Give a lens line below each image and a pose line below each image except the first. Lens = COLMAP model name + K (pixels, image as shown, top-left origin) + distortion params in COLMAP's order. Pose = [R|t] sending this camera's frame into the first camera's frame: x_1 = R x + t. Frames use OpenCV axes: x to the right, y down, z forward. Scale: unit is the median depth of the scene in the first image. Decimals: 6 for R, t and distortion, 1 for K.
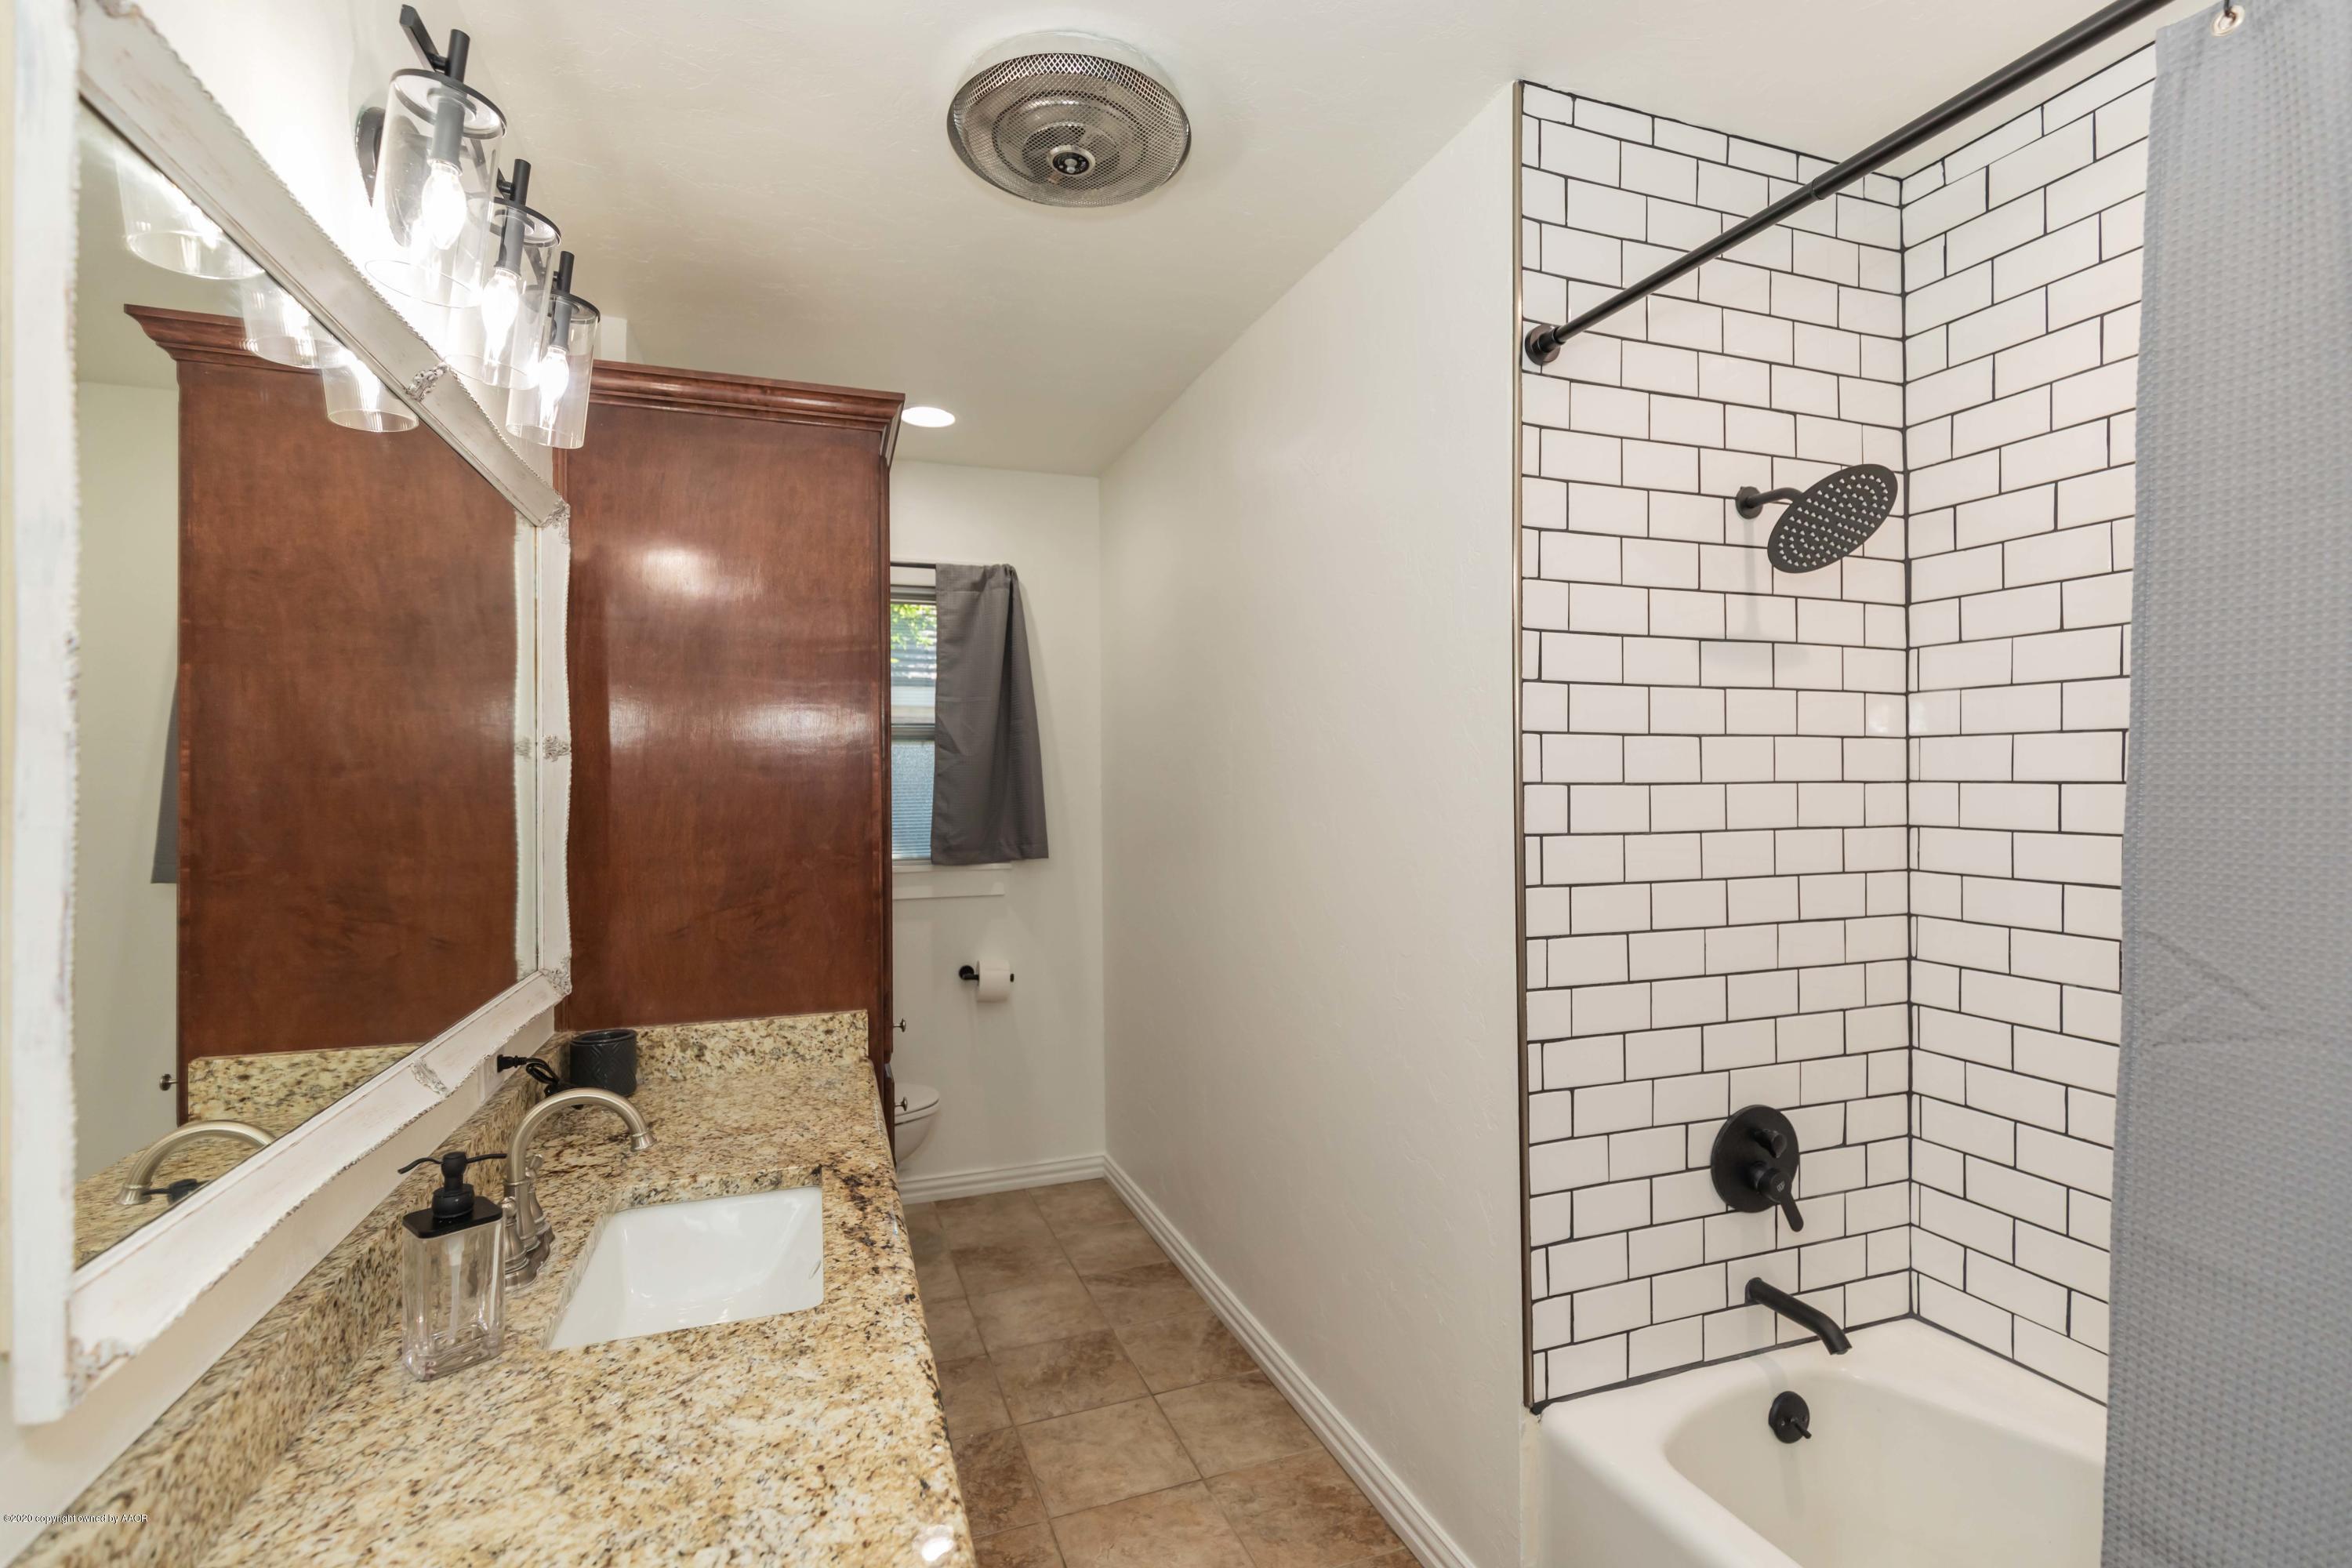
lens RADIAL K [[1115.9, 0, 1174.8], [0, 1115.9, 774.3], [0, 0, 1]] dist [-0.007962, -0.001734]
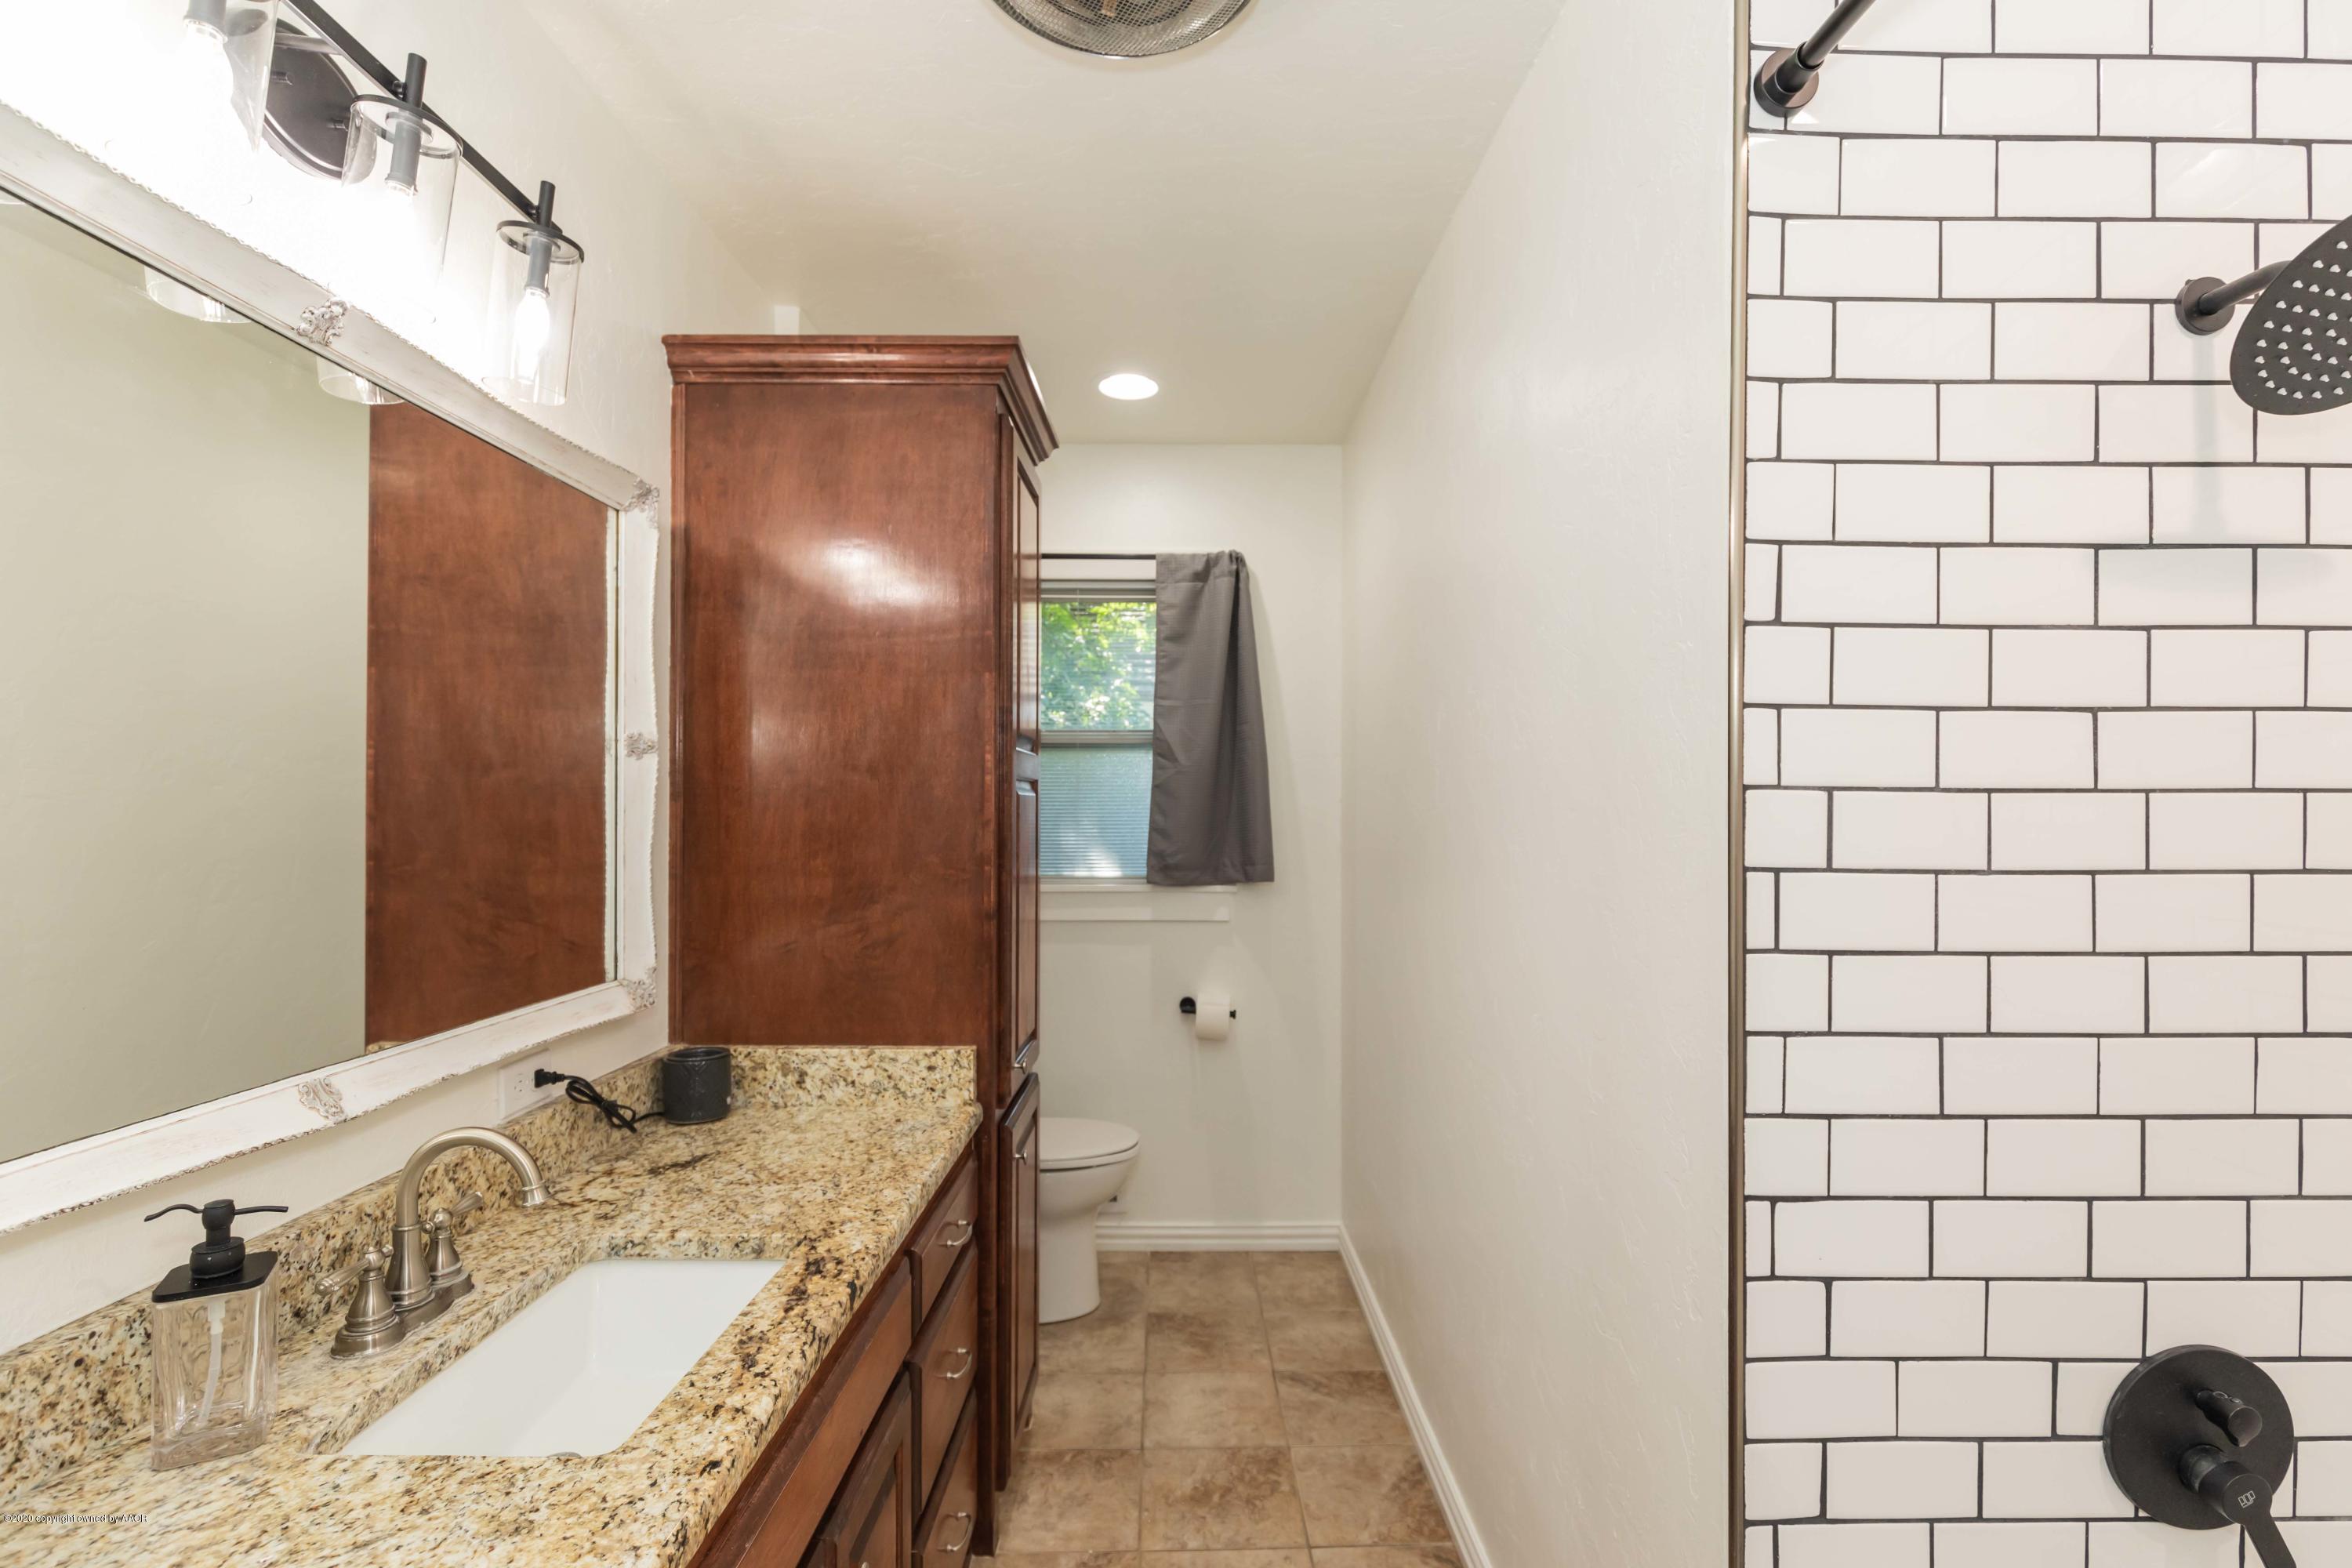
lens RADIAL K [[1115.9, 0, 1182.5], [0, 1115.9, 803.5], [0, 0, 1]] dist [-0.007962, -0.001734]
pose [[0.945838, 0.012219, -0.324410, 0.185700], [-0.010437, 0.999919, 0.007230, 0.014070], [0.324472, -0.003453, 0.945889, 0.259261]]
